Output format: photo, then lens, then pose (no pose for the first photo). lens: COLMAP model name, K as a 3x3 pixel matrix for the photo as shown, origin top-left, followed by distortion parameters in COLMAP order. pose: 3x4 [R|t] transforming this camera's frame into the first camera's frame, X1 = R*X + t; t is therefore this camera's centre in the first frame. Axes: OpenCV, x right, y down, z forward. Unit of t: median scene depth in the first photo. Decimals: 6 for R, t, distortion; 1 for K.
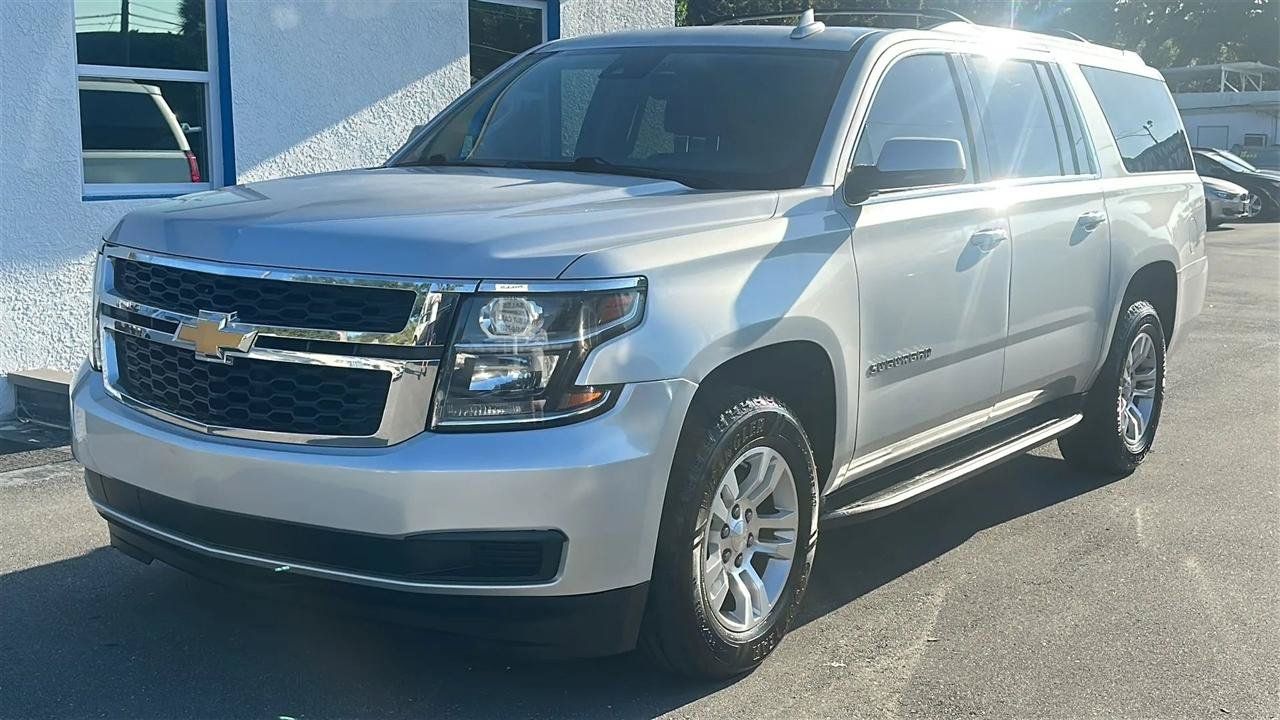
lens RADIAL K [[1545.2, 0, 640.0], [0, 1545.2, 360.0], [0, 0, 1]] dist [0.097627, -0.034413]
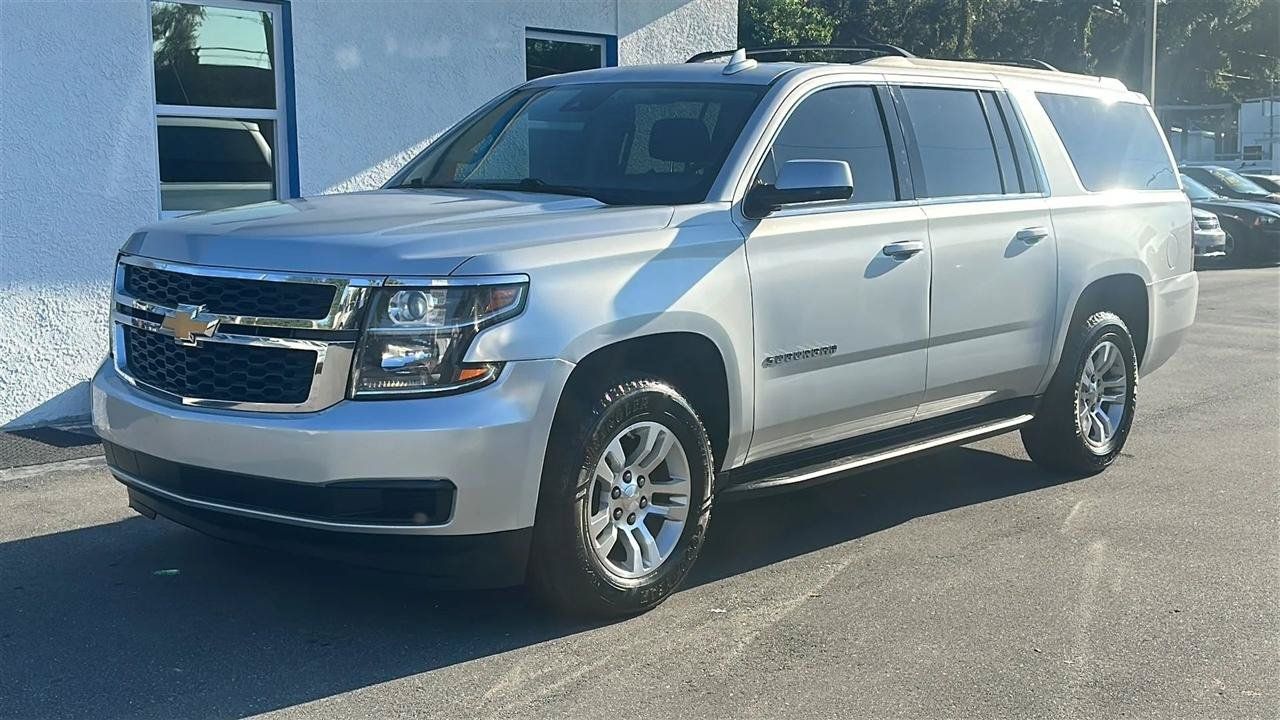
lens RADIAL K [[1613.5, 0, 640.0], [0, 1613.5, 360.0], [0, 0, 1]] dist [0.104392, 0.027462]
pose [[0.994441, 0.002447, -0.105262, 0.193848], [-0.005081, 0.999680, -0.024761, 0.038133], [0.105168, 0.025158, 0.994136, -0.216016]]
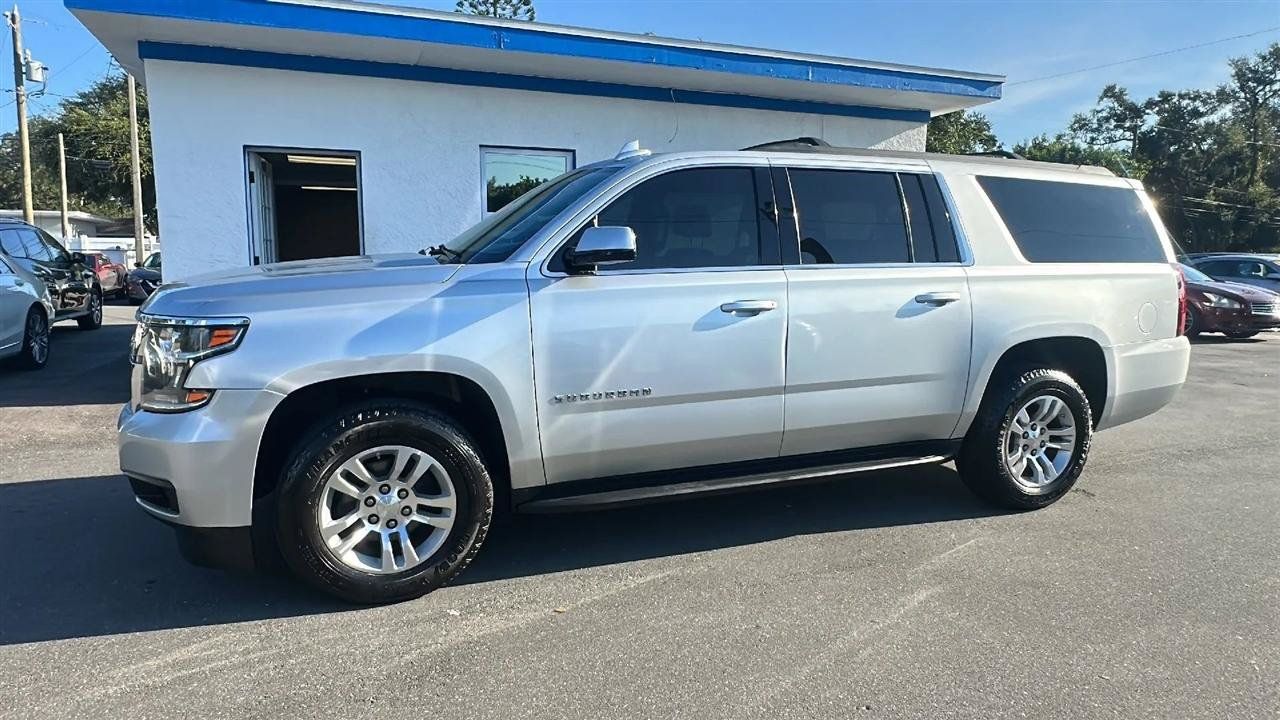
lens RADIAL K [[793.6, 0, 640.0], [0, 793.6, 360.0], [0, 0, 1]] dist [0.001272, 0.000380]
pose [[0.833138, 0.064201, -0.549326, 0.623614], [-0.073995, 0.997249, 0.004325, -0.038653], [0.548093, 0.037045, 0.835597, 0.499792]]
